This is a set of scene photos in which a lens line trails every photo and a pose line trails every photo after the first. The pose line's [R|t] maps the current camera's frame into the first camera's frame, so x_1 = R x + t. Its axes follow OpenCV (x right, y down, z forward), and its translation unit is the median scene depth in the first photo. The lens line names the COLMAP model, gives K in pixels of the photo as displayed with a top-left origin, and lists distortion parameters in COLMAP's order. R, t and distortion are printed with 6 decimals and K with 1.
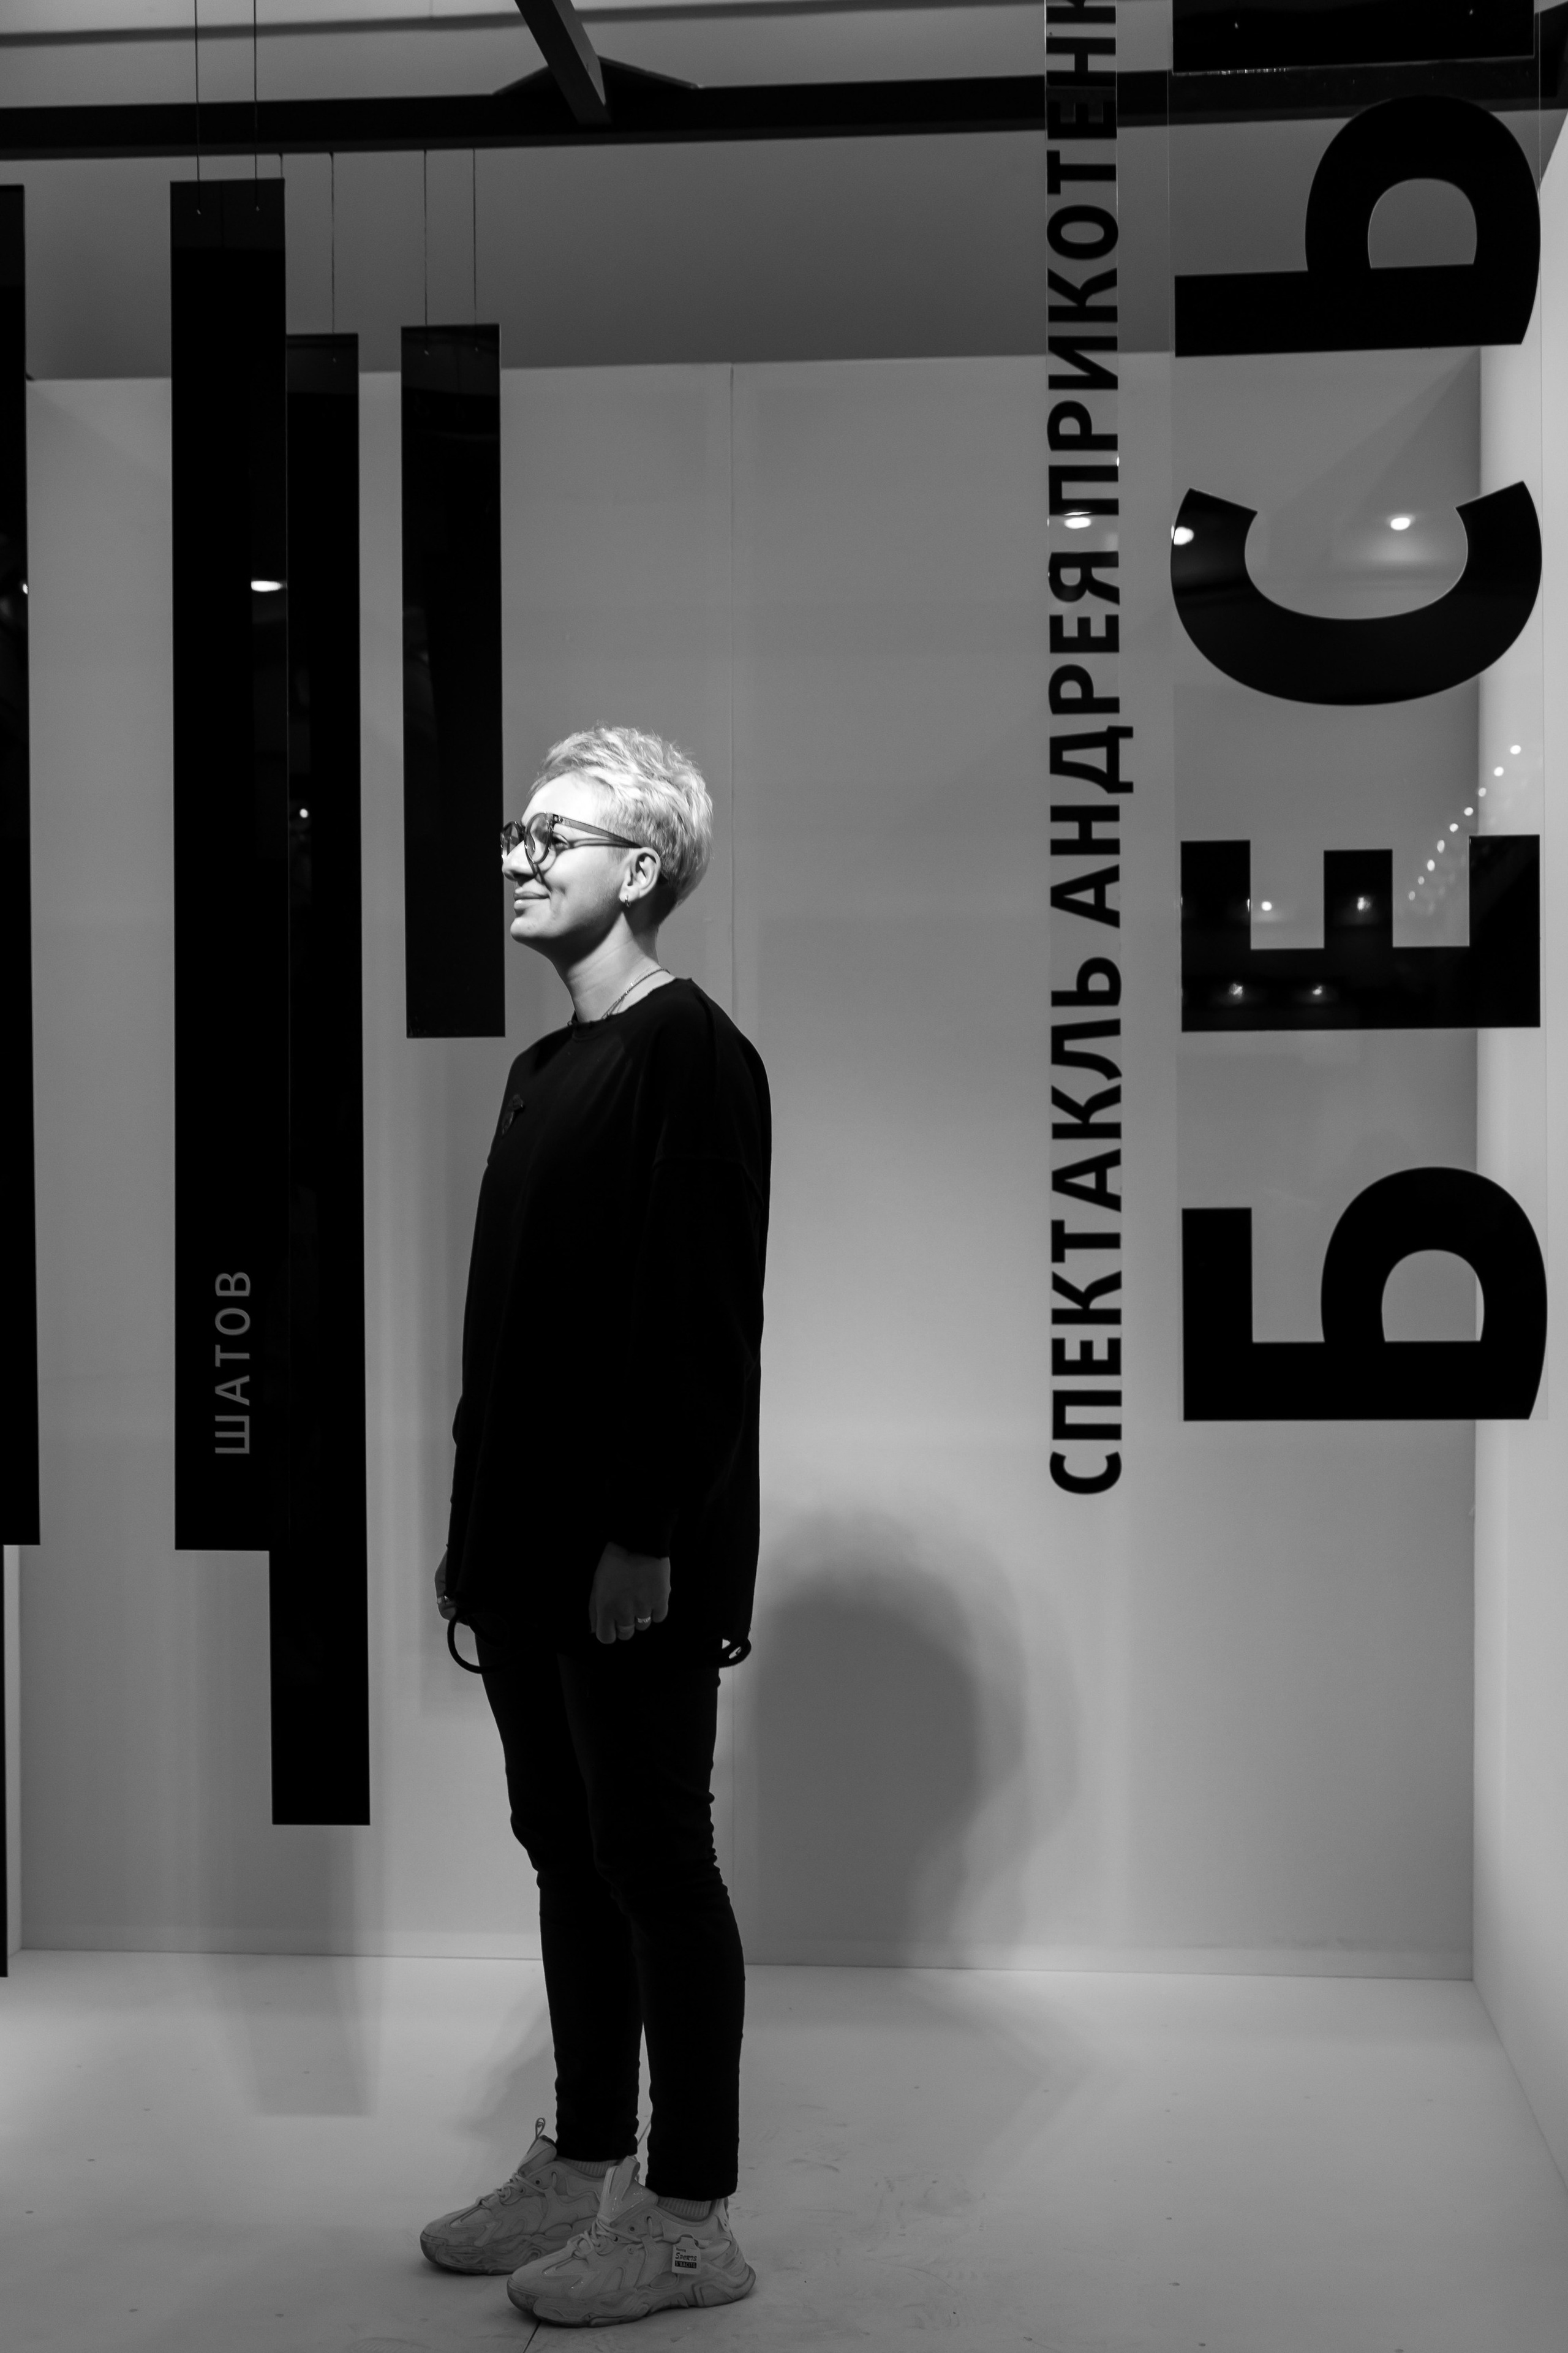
lens RADIAL K [[3049.3, 0, 742.3], [0, 3049.3, 1186.3], [0, 0, 1]] dist [-0.008273, -0.021175]
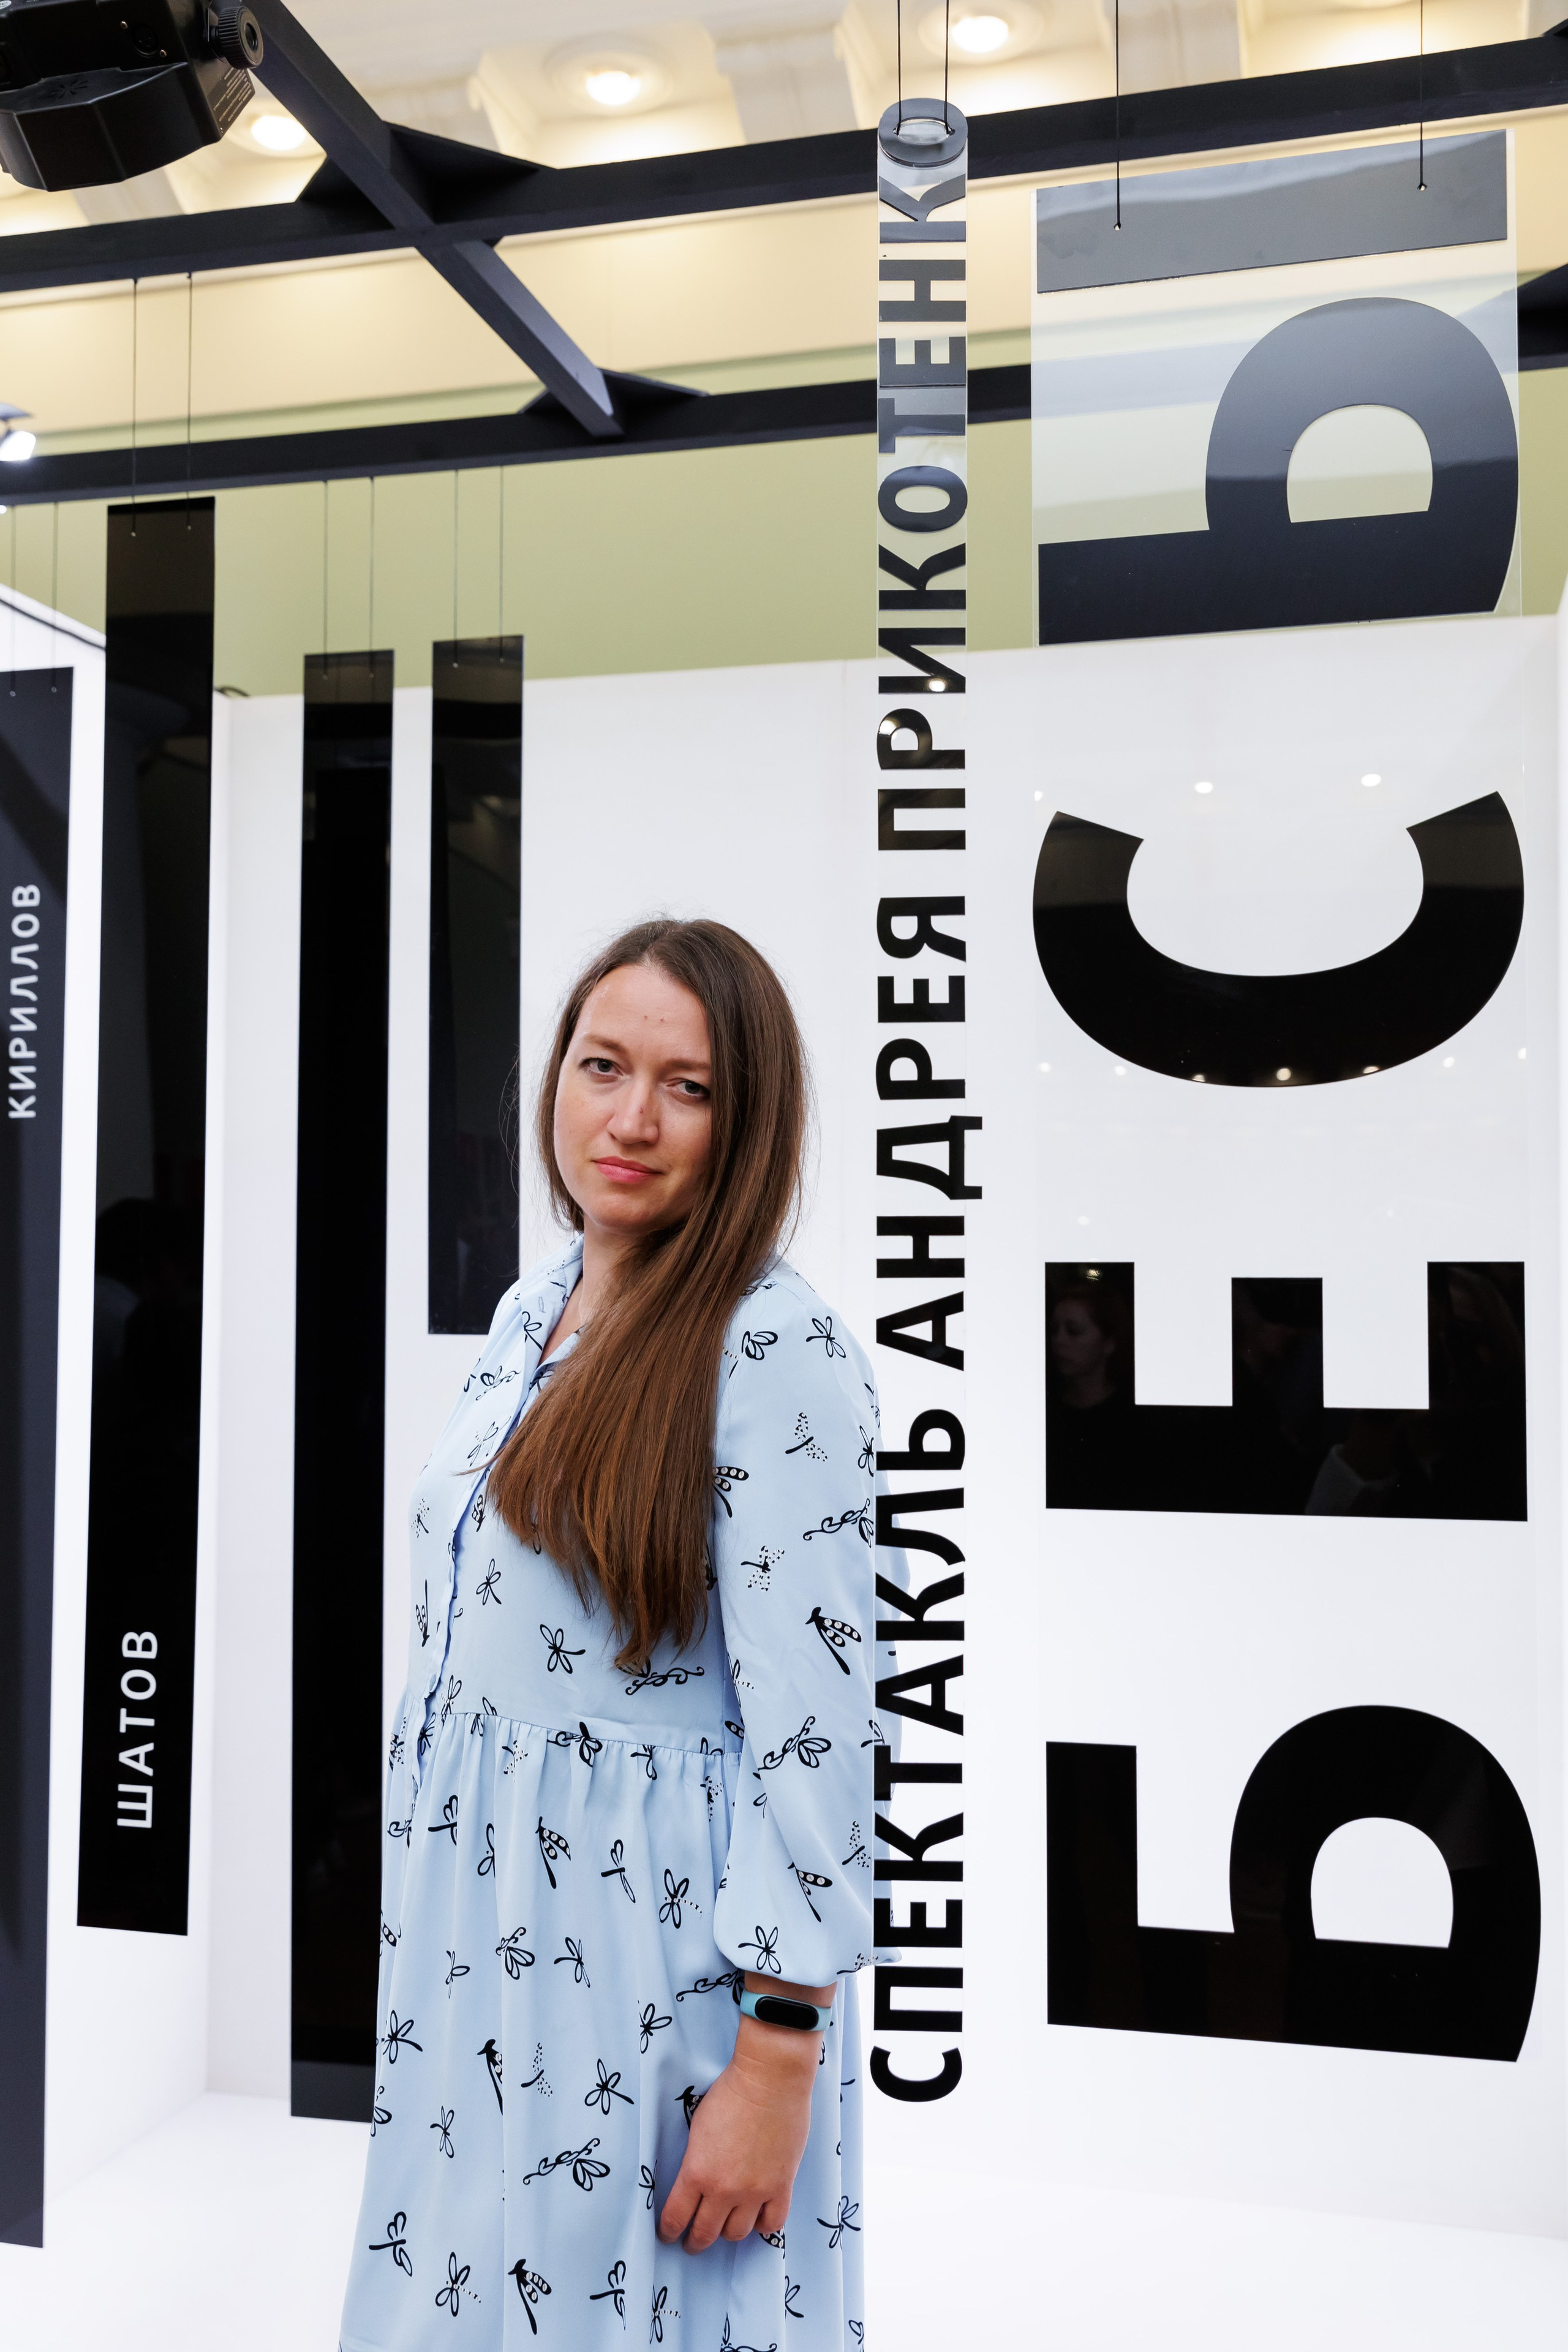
lens RADIAL K [[2211.9, 0, 766.2], [0, 2211.9, 1173.9], [0, 0, 1]] dist [0.002802, -0.002703]
pose [[0.991194, 0.001859, -0.132401, 0.148659], [-0.006906, 0.999266, -0.037667, -0.113790], [0.132234, 0.038249, 0.990480, 0.425722]]
